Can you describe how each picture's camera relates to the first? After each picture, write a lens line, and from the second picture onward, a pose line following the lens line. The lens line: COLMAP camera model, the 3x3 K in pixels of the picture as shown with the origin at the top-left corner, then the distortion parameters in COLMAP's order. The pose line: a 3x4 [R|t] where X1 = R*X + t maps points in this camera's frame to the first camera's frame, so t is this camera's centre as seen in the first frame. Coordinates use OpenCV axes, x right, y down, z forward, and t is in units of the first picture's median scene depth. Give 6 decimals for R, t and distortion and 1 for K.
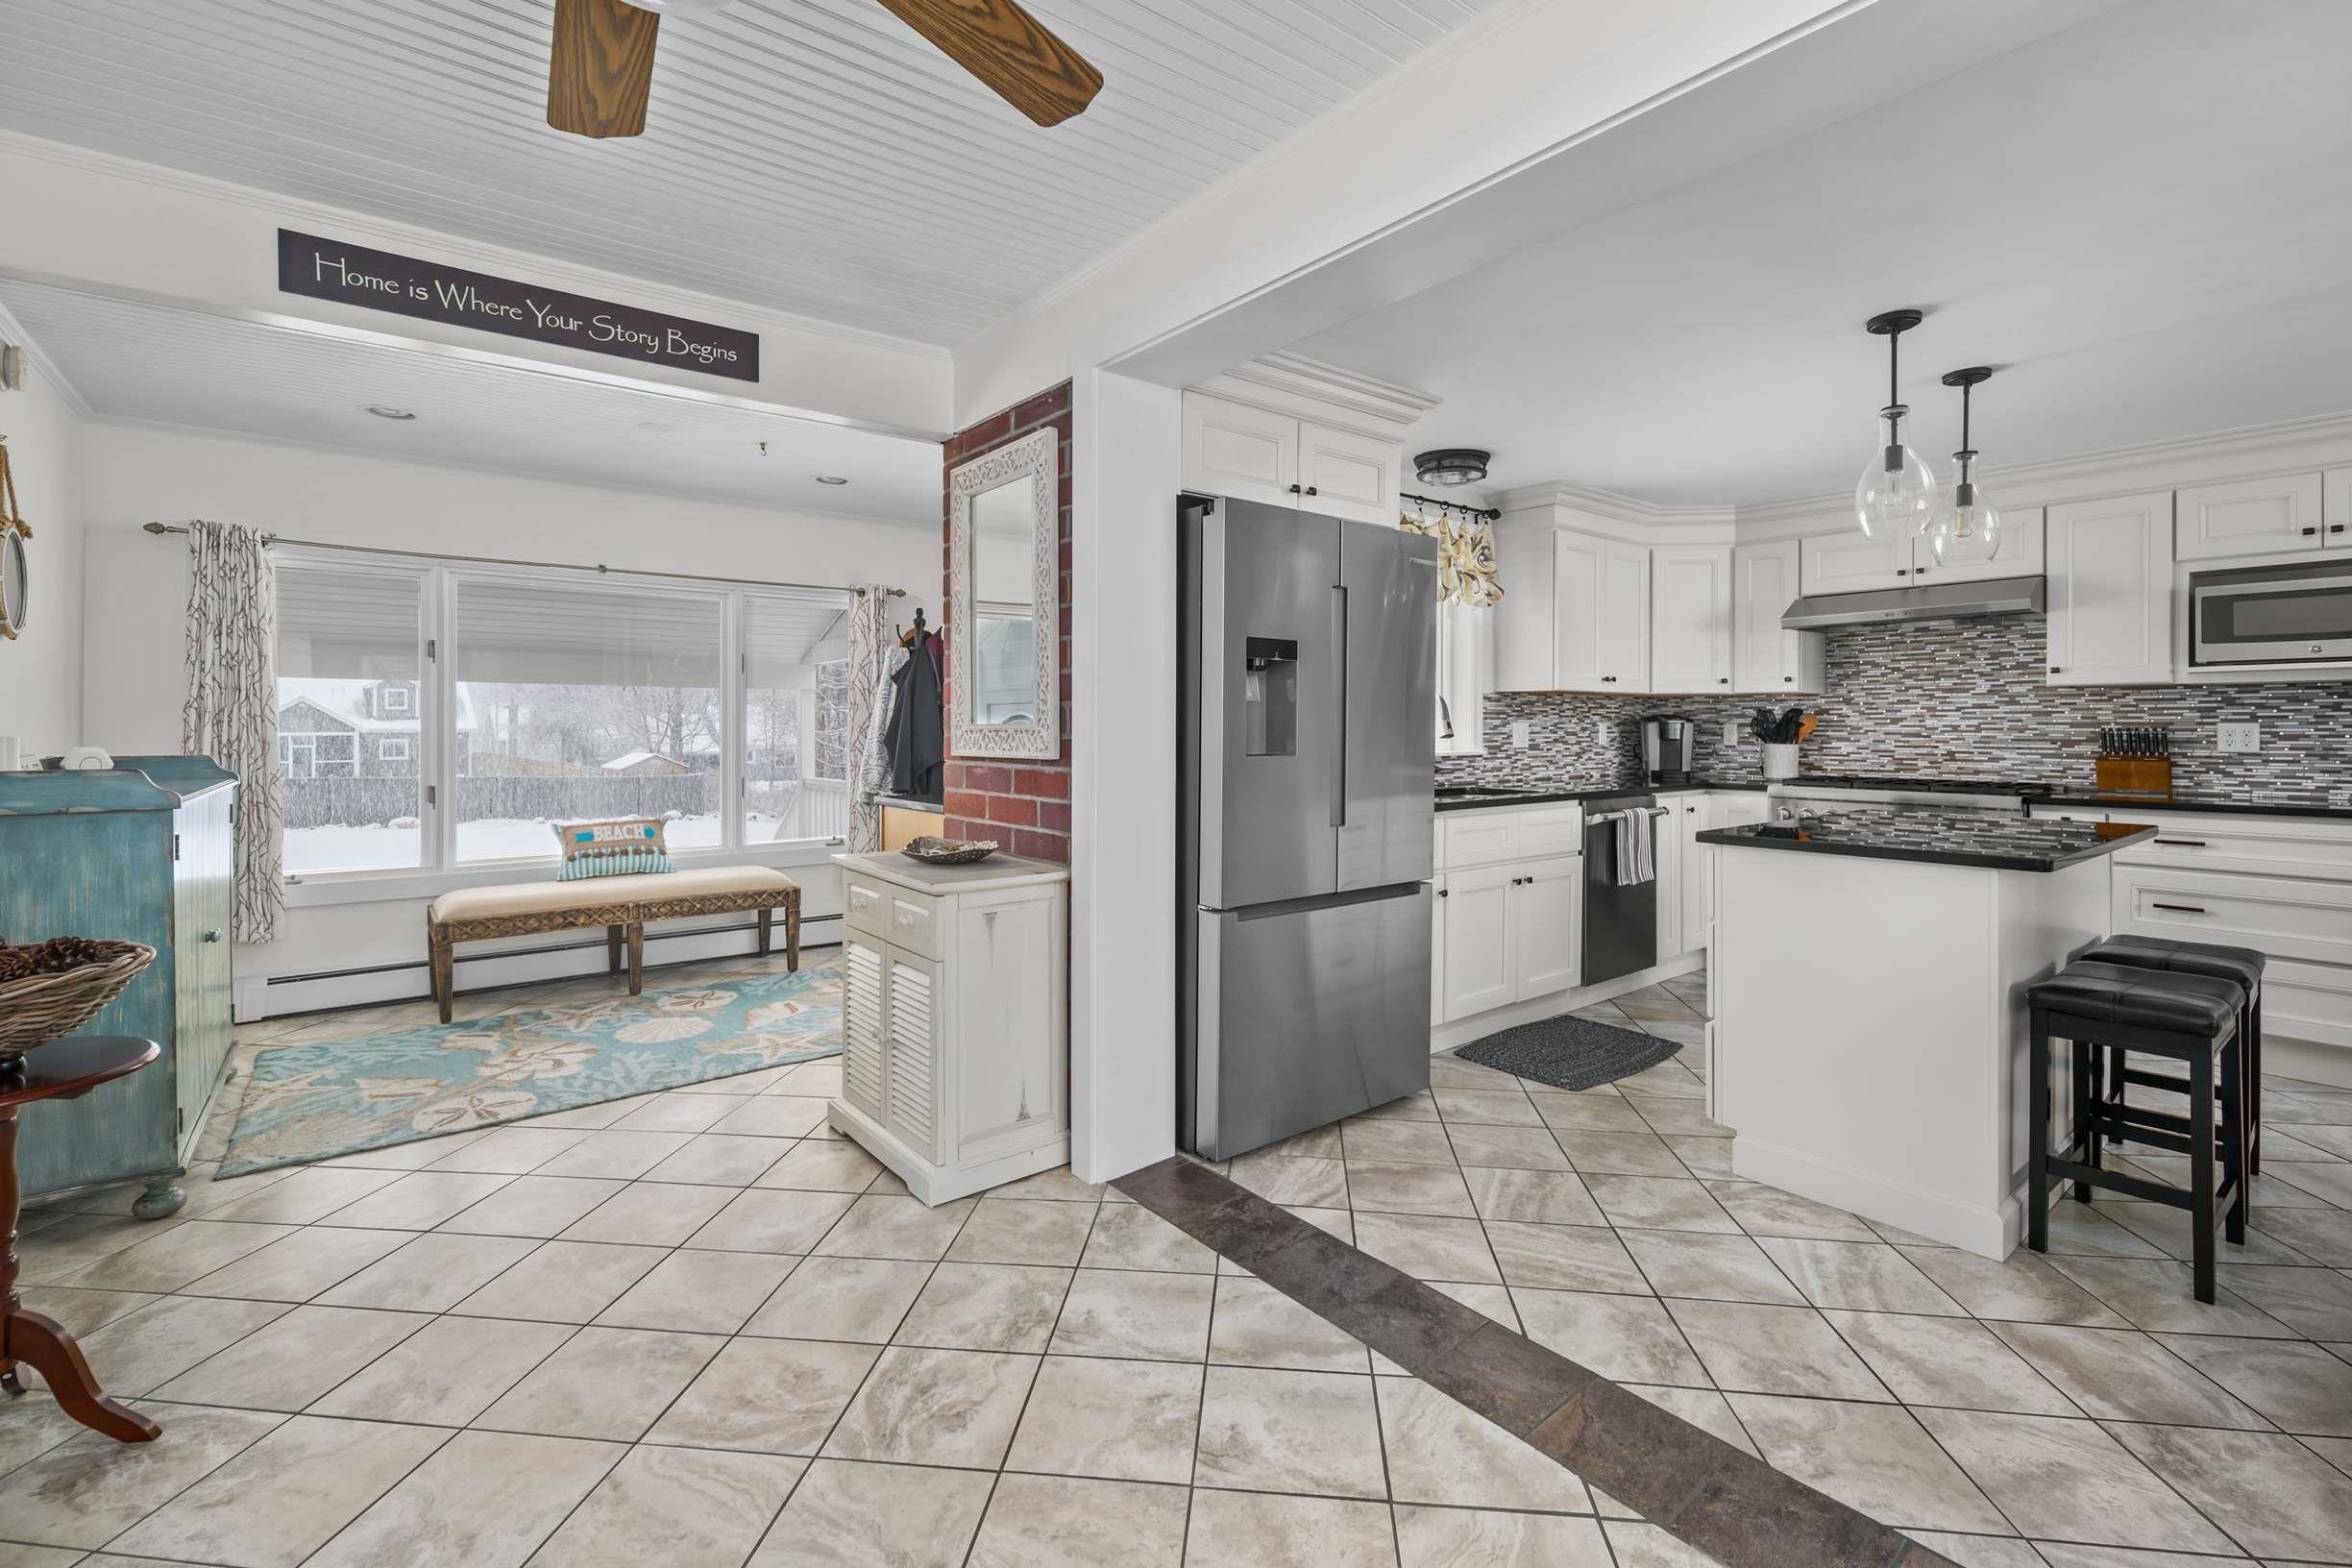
lens RADIAL K [[1032.5, 0, 1178.8], [0, 1032.5, 735.3], [0, 0, 1]] dist [-0.000195, -0.000891]
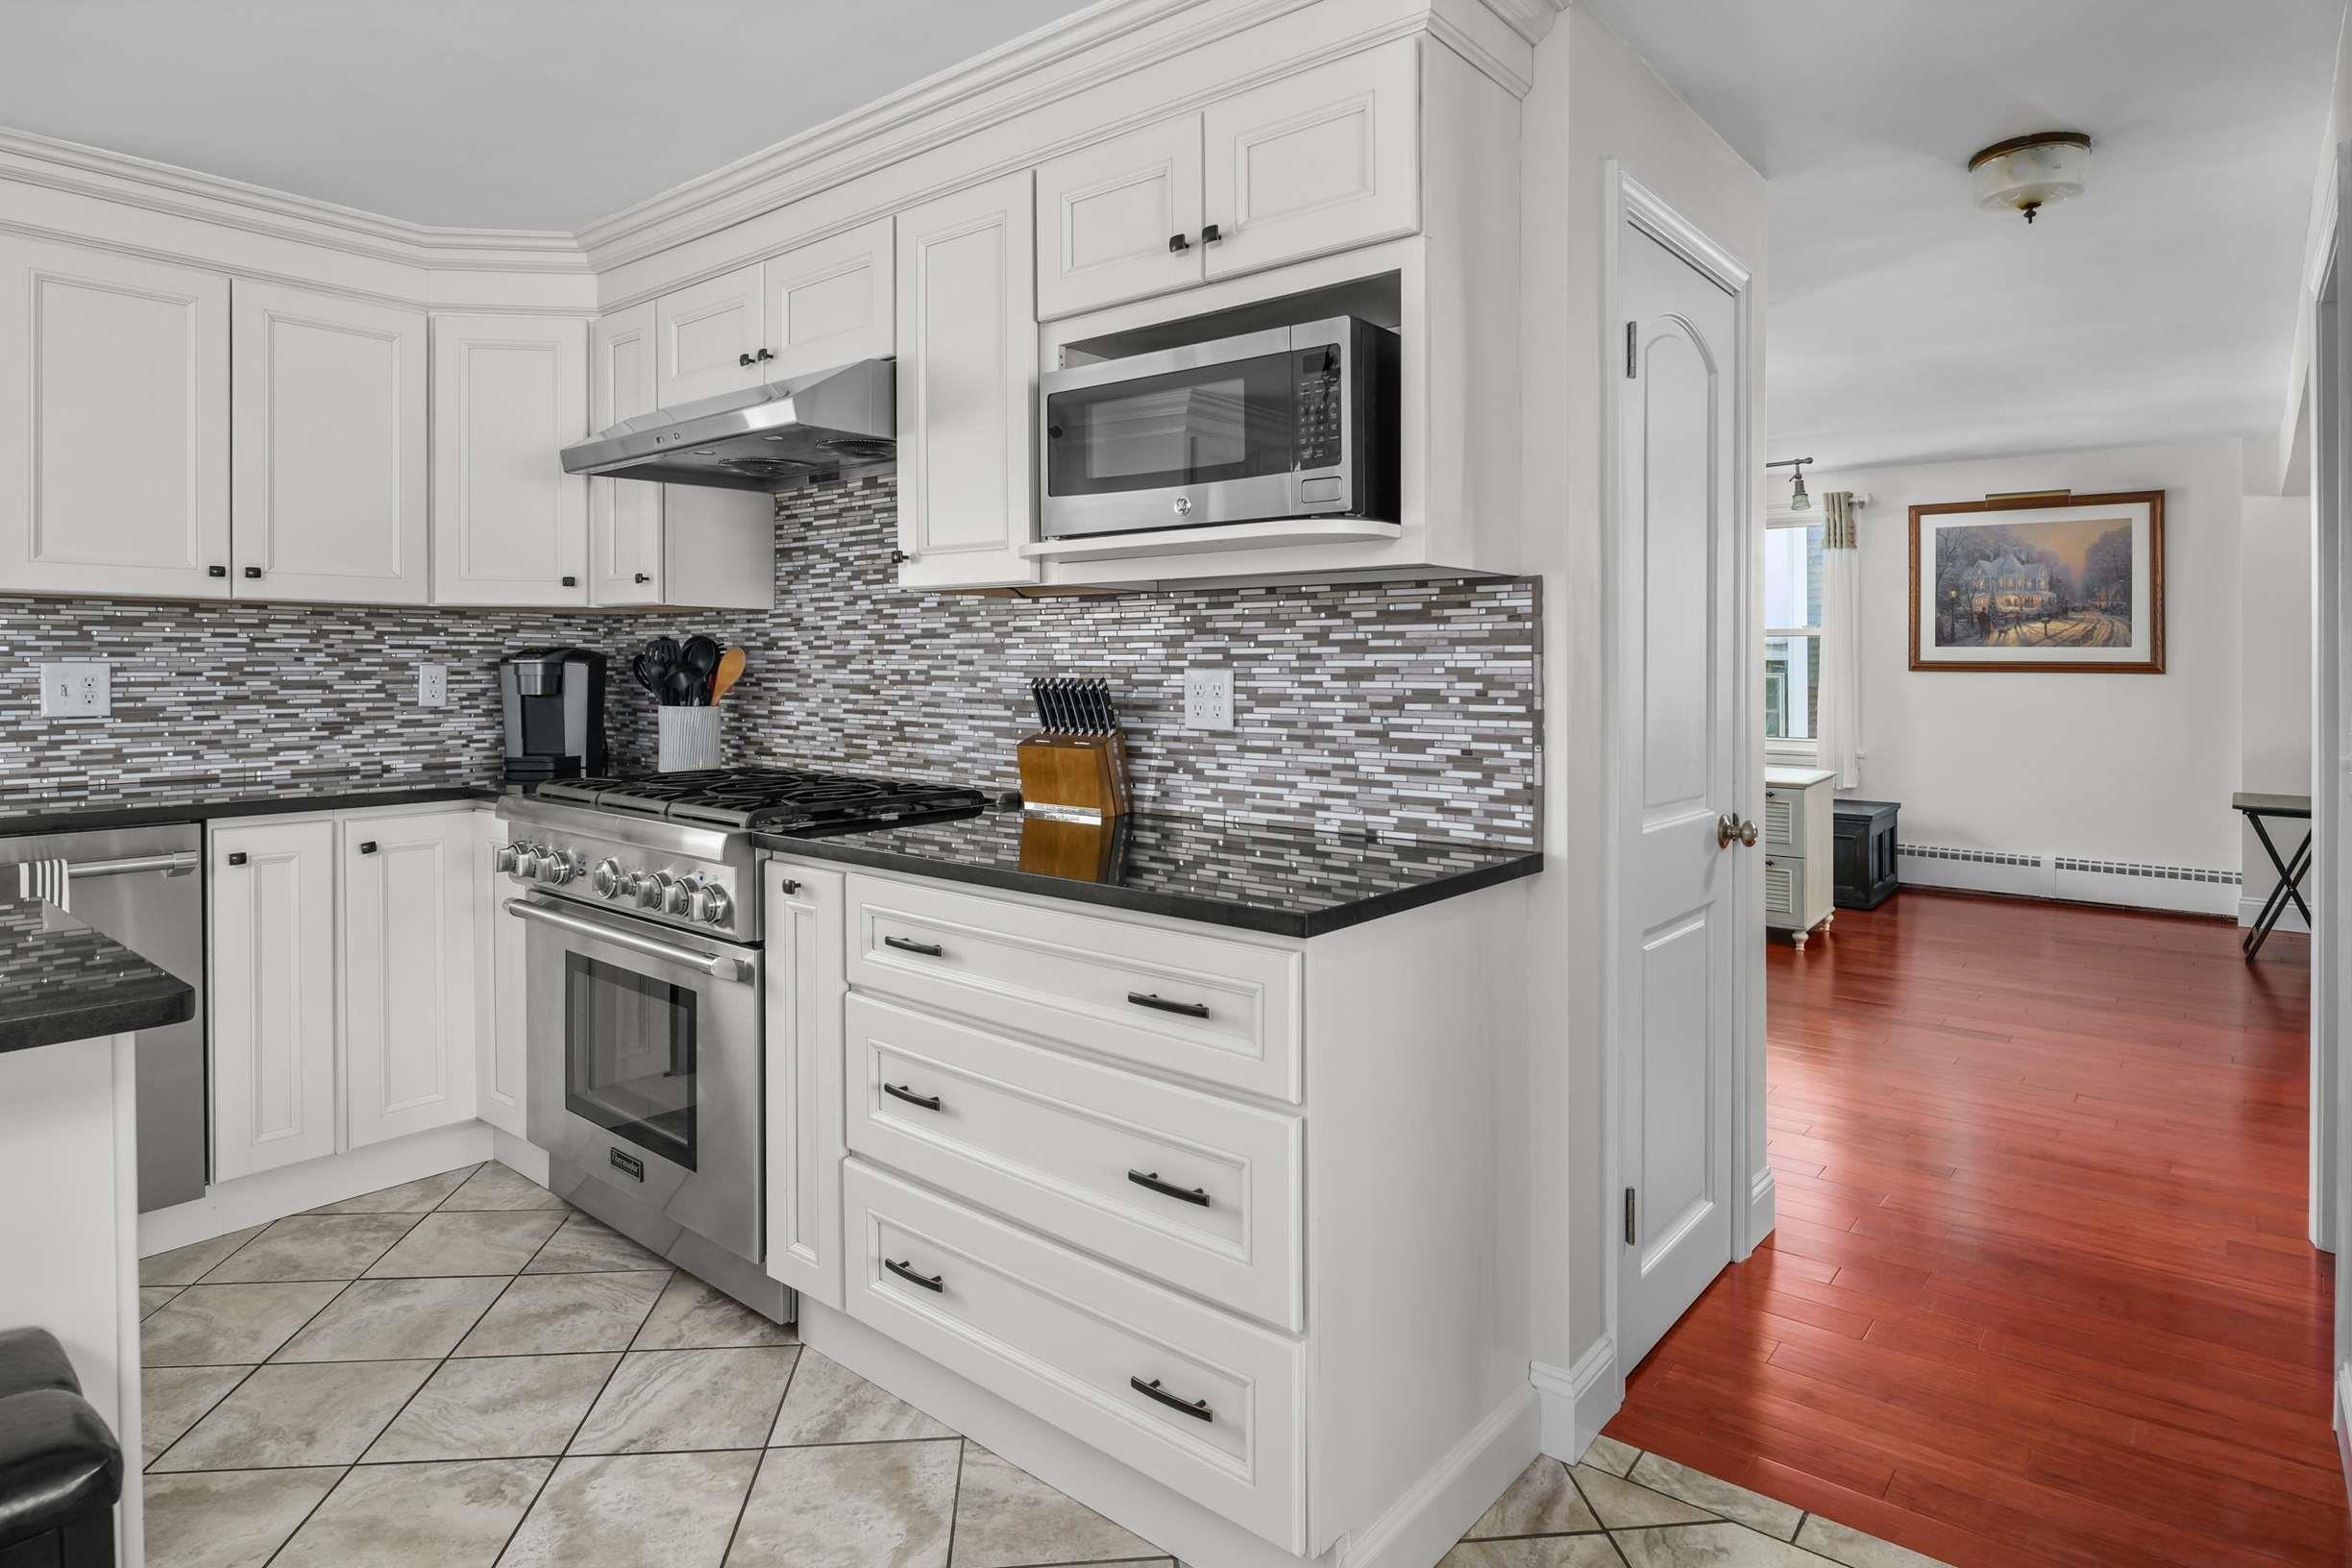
lens RADIAL K [[1307.1, 0, 1173.7], [0, 1307.1, 663.3], [0, 0, 1]] dist [-0.001107, -0.002407]
pose [[0.979670, 0.002543, 0.200598, 0.798529], [-0.000924, 0.999966, -0.008161, -0.008780], [-0.200612, 0.007810, 0.979640, 0.361107]]
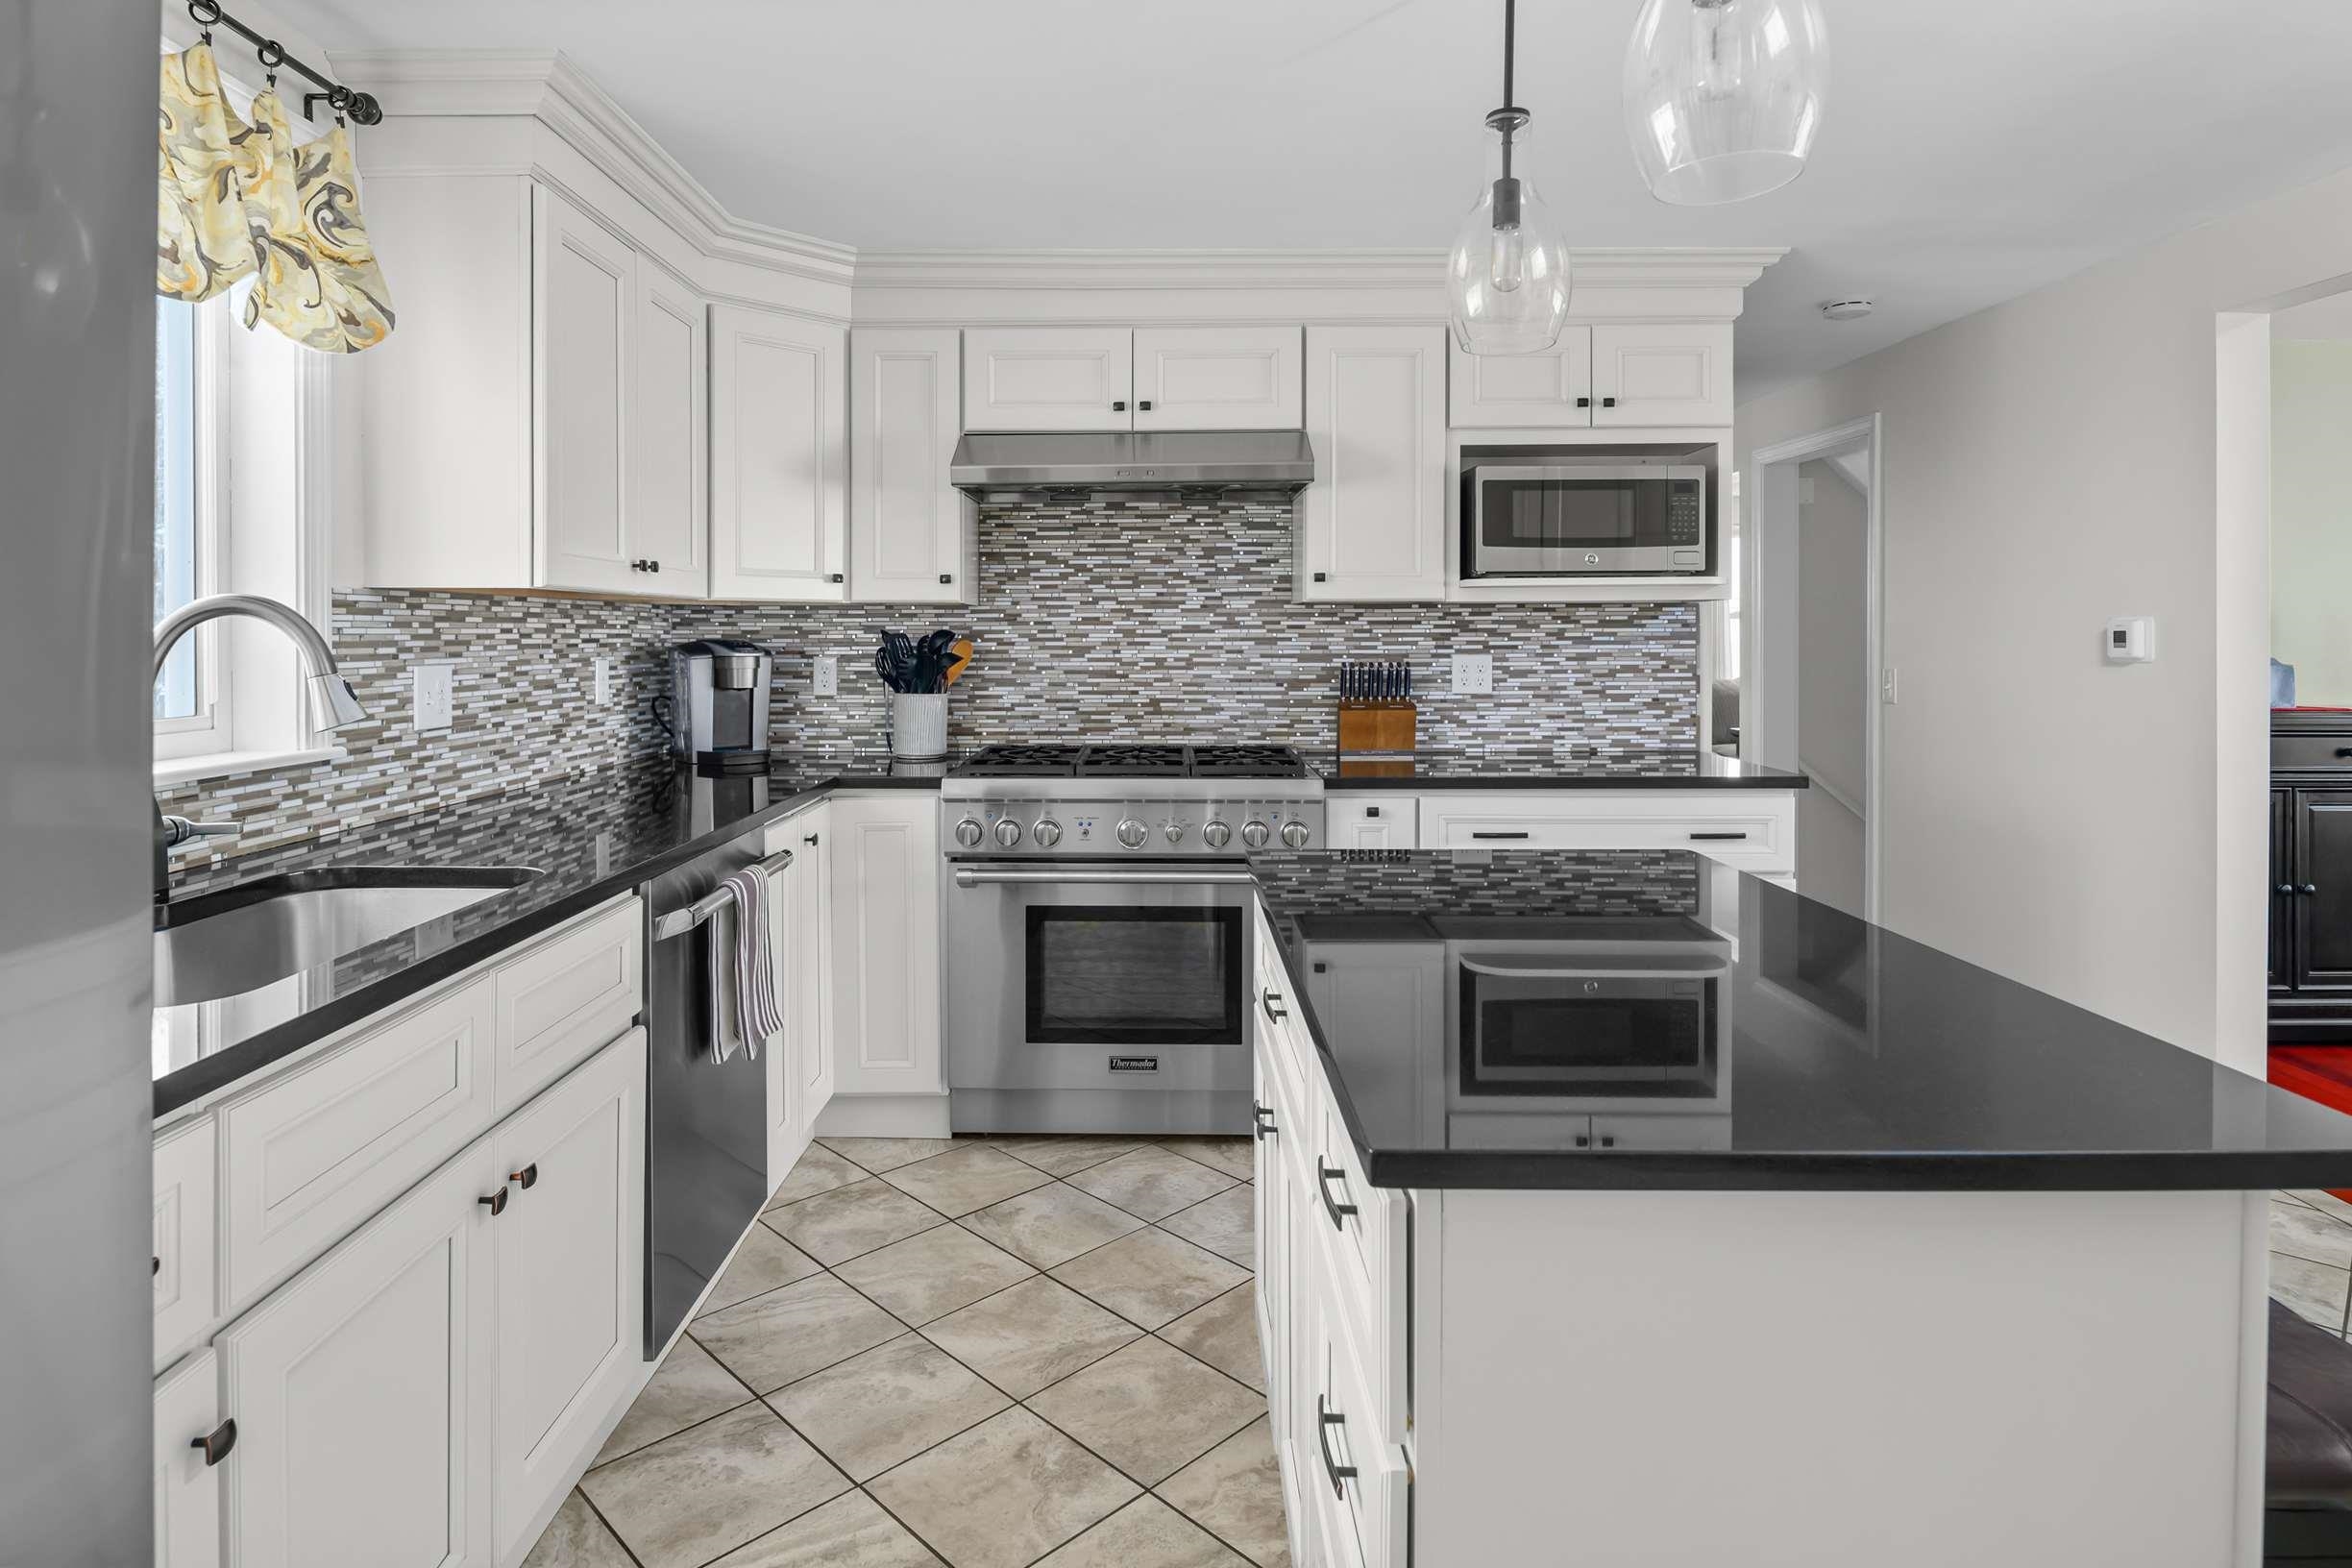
lens RADIAL K [[1284.2, 0, 1144.4], [0, 1284.2, 643.7], [0, 0, 1]] dist [-0.002562, -0.001413]
pose [[0.633758, -0.007990, 0.773490, 0.136220], [0.009306, 0.999953, 0.002705, -0.022436], [-0.773475, 0.005484, 0.633803, 0.531653]]
